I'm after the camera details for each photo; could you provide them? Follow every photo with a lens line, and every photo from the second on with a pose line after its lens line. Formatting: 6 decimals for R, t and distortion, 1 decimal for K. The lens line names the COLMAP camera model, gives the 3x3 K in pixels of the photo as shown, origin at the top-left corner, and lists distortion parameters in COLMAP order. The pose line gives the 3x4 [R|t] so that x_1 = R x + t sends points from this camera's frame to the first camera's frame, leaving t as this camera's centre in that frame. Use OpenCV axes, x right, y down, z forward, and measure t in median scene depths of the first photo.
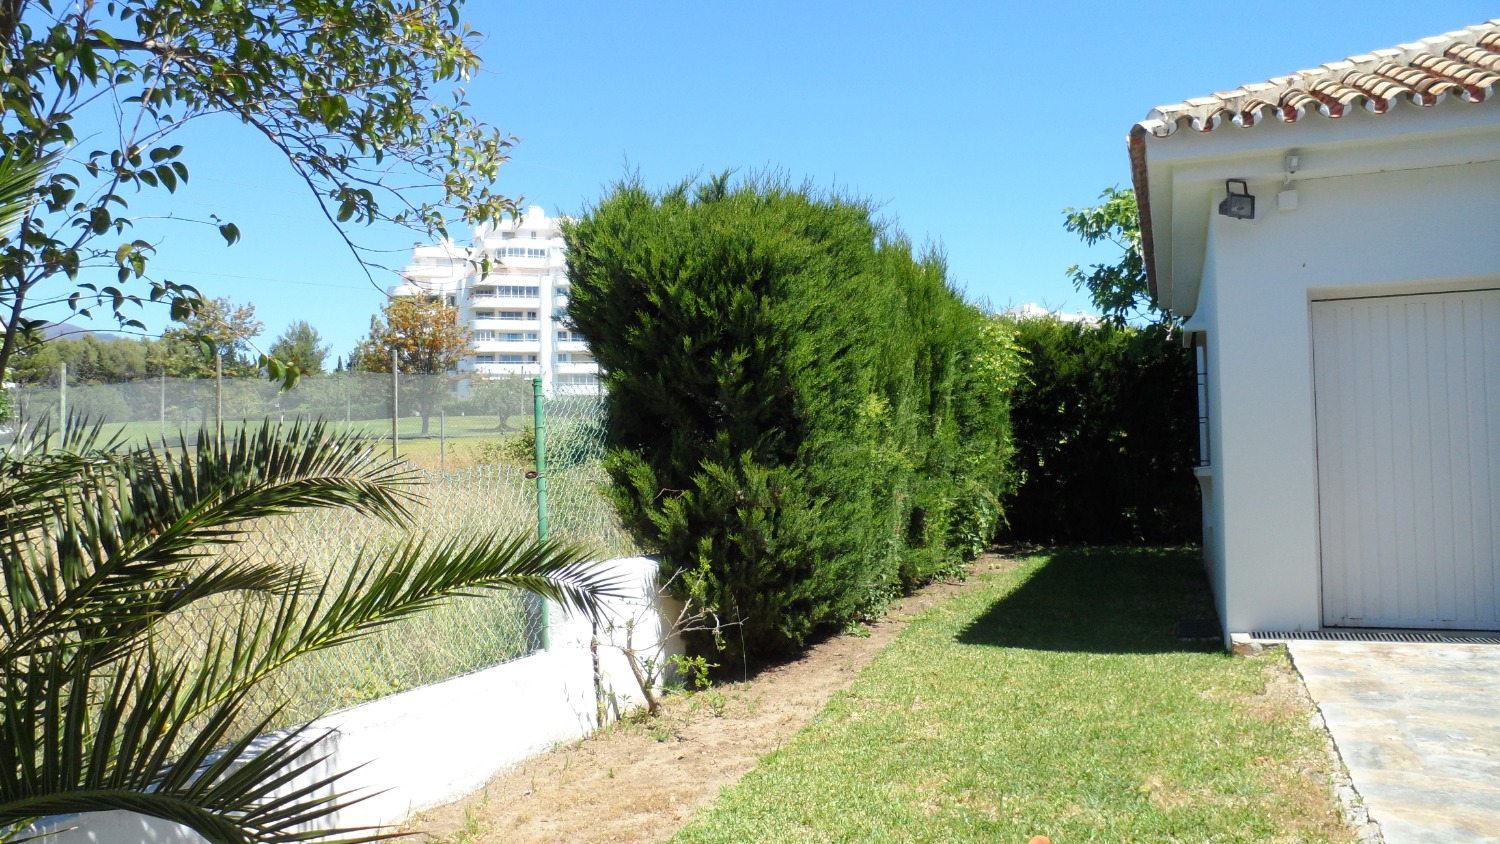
lens RADIAL K [[1171.7, 0, 756.7], [0, 1171.7, 422.1], [0, 0, 1]] dist [-0.066609, 0.063561]
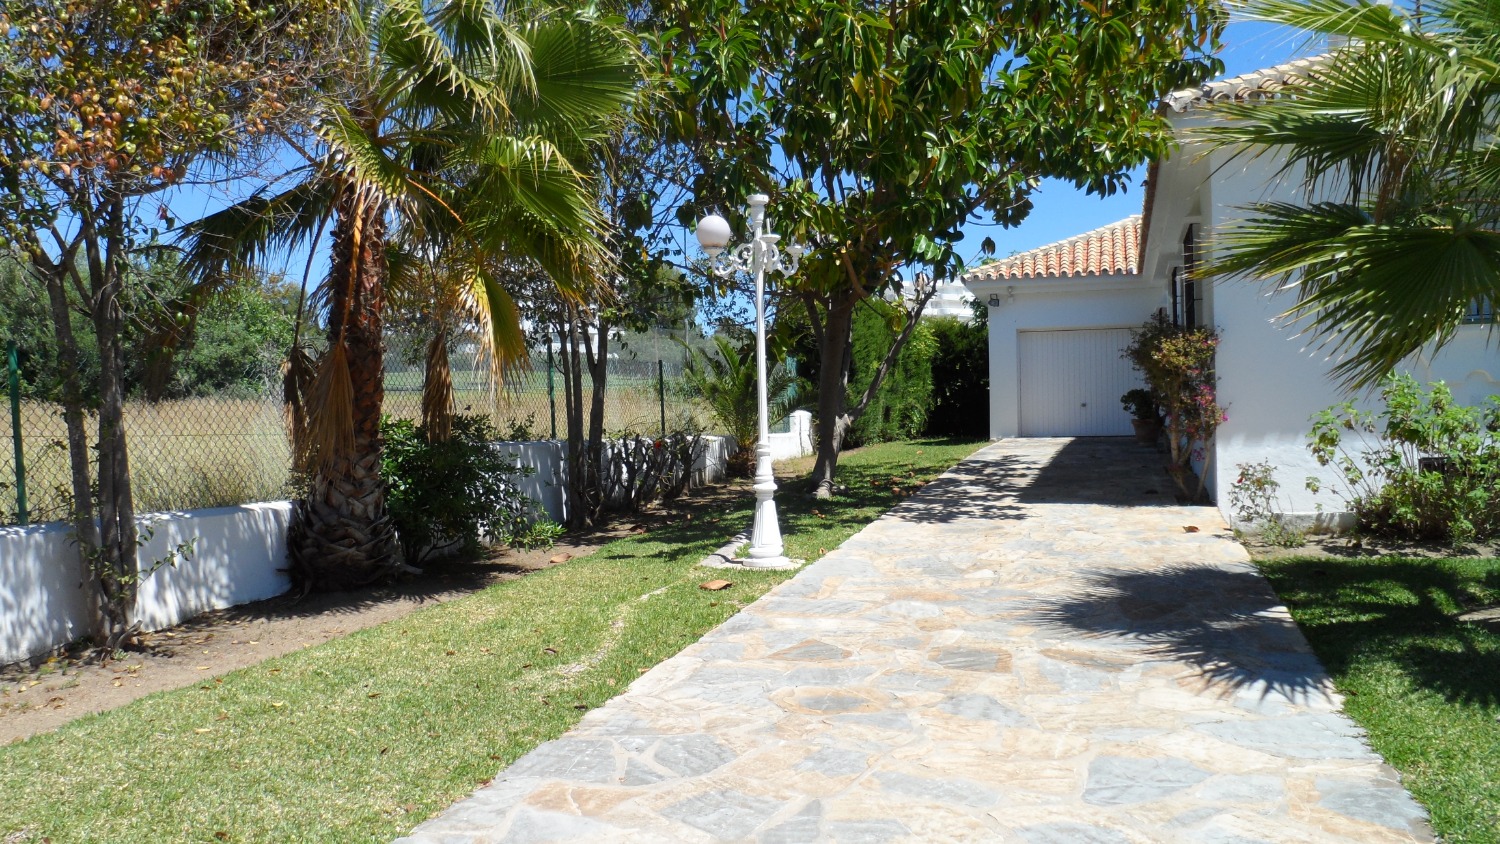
lens RADIAL K [[1171.7, 0, 747.9], [0, 1171.7, 420.3], [0, 0, 1]] dist [-0.066609, 0.063561]
pose [[0.999291, 0.007807, 0.036839, -0.358679], [-0.009102, 0.999342, 0.035120, 0.027539], [-0.036541, -0.035430, 0.998704, -2.103817]]
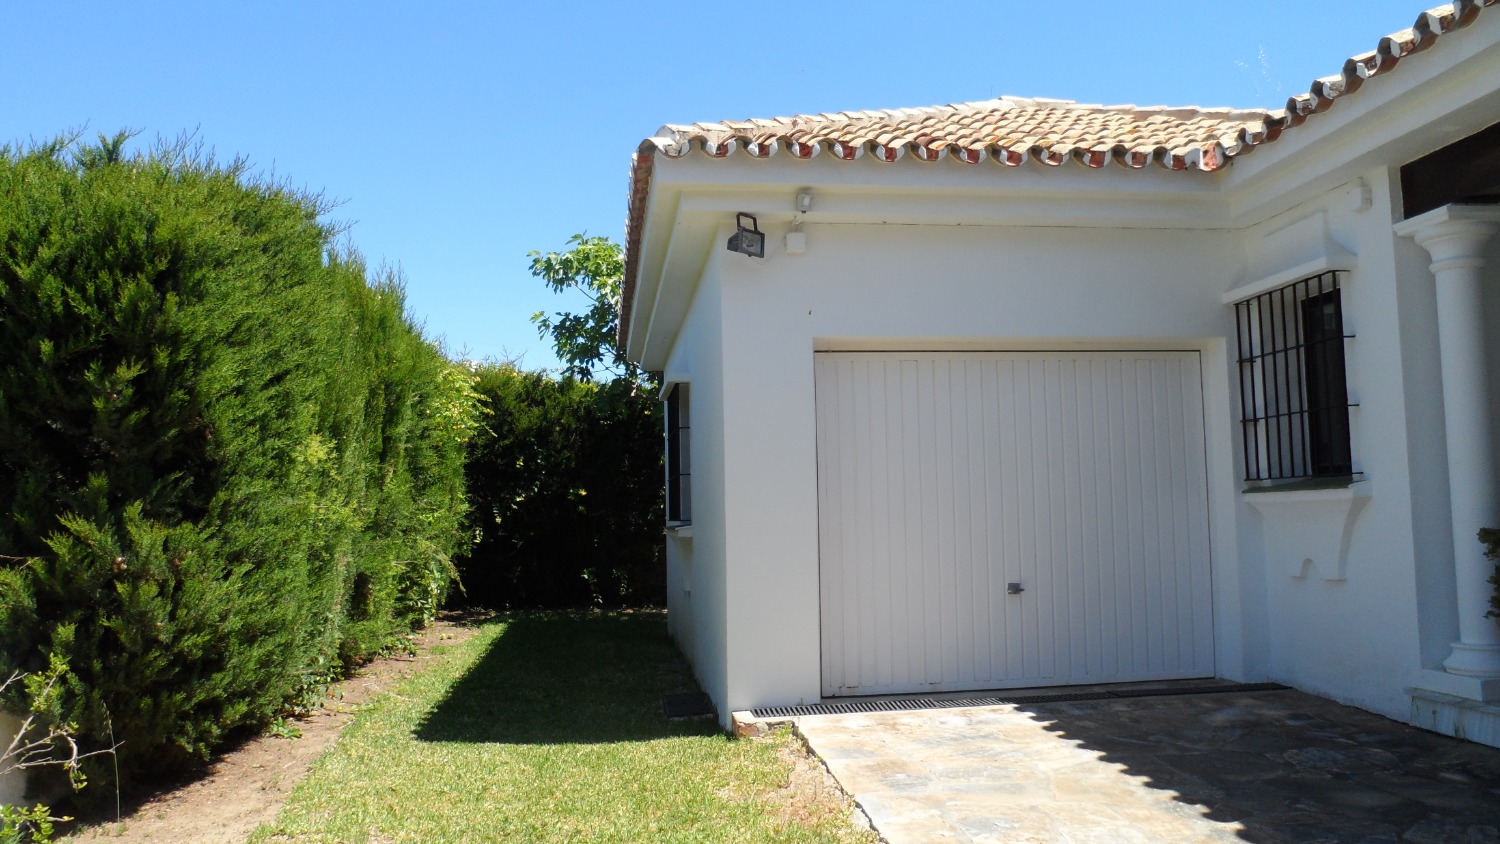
lens RADIAL K [[1171.7, 0, 776.7], [0, 1171.7, 436.2], [0, 0, 1]] dist [-0.066609, 0.063561]
pose [[0.882484, 0.037257, 0.468865, 0.005490], [-0.019383, 0.998892, -0.042893, 0.006069], [-0.469943, 0.028764, 0.882228, 0.163151]]
